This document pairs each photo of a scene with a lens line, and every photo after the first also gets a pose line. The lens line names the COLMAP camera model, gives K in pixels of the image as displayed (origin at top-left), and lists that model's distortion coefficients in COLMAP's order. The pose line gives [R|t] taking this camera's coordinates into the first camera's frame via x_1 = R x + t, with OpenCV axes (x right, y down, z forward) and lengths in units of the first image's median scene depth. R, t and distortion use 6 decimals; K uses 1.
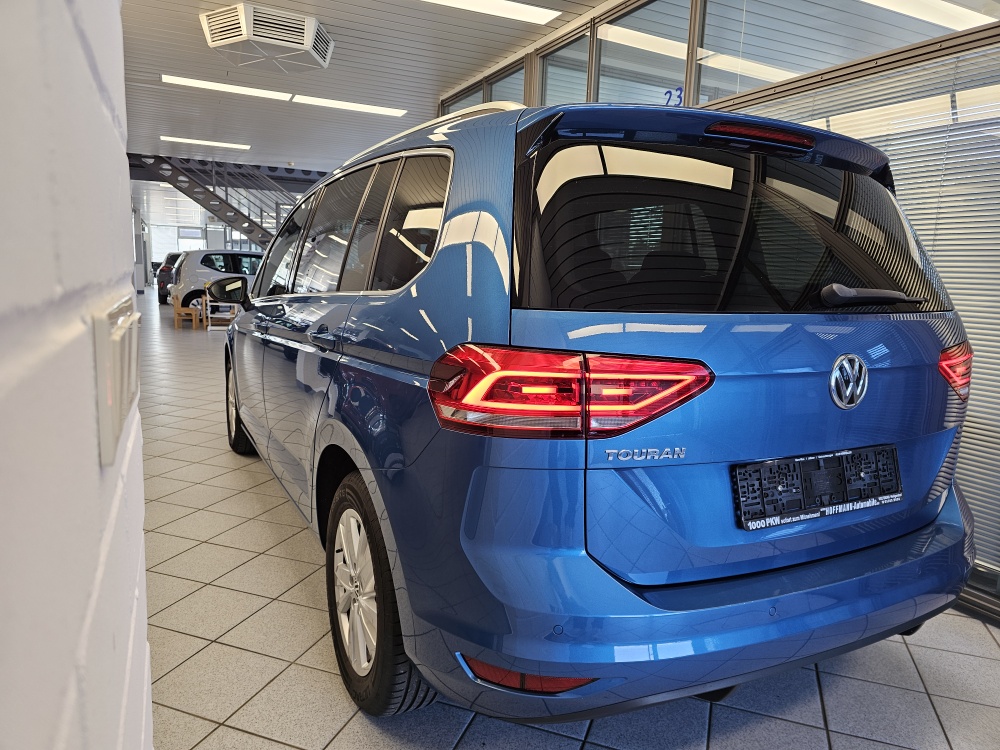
lens RADIAL K [[676.5, 0, 500.0], [0, 676.5, 375.0], [0, 0, 1]] dist [0.085870, -0.083078]
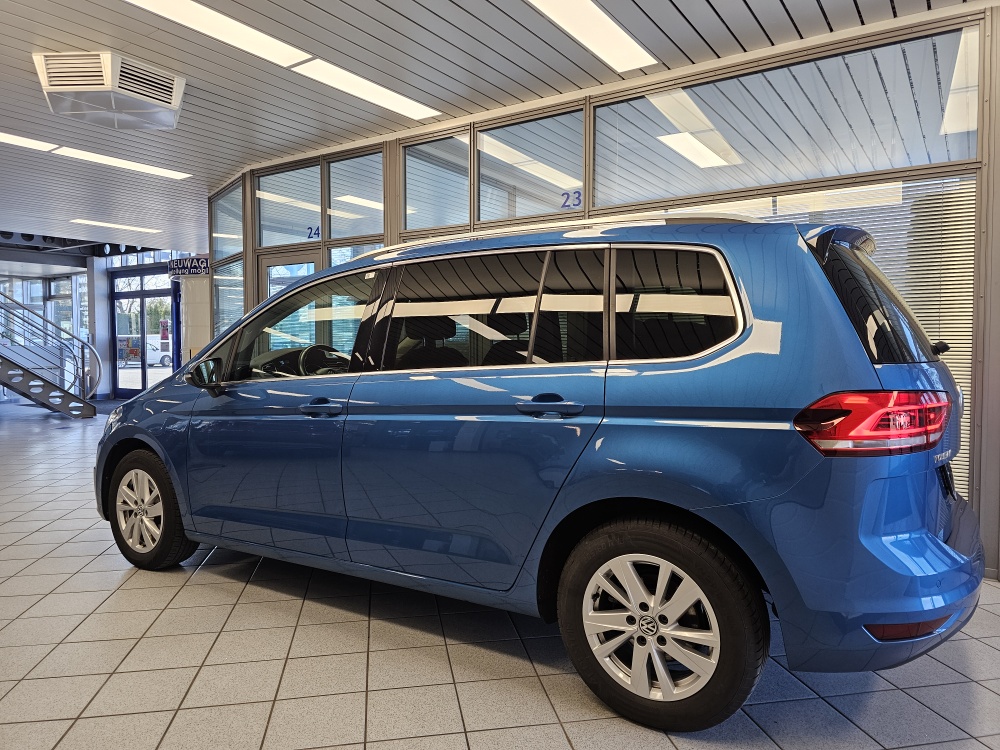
lens RADIAL K [[676.5, 0, 500.0], [0, 676.5, 375.0], [0, 0, 1]] dist [0.085870, -0.083078]
pose [[0.863404, -0.053357, 0.501683, -0.399322], [0.103253, 0.992032, -0.072192, -0.015131], [-0.493834, 0.114131, 0.862034, 0.043517]]
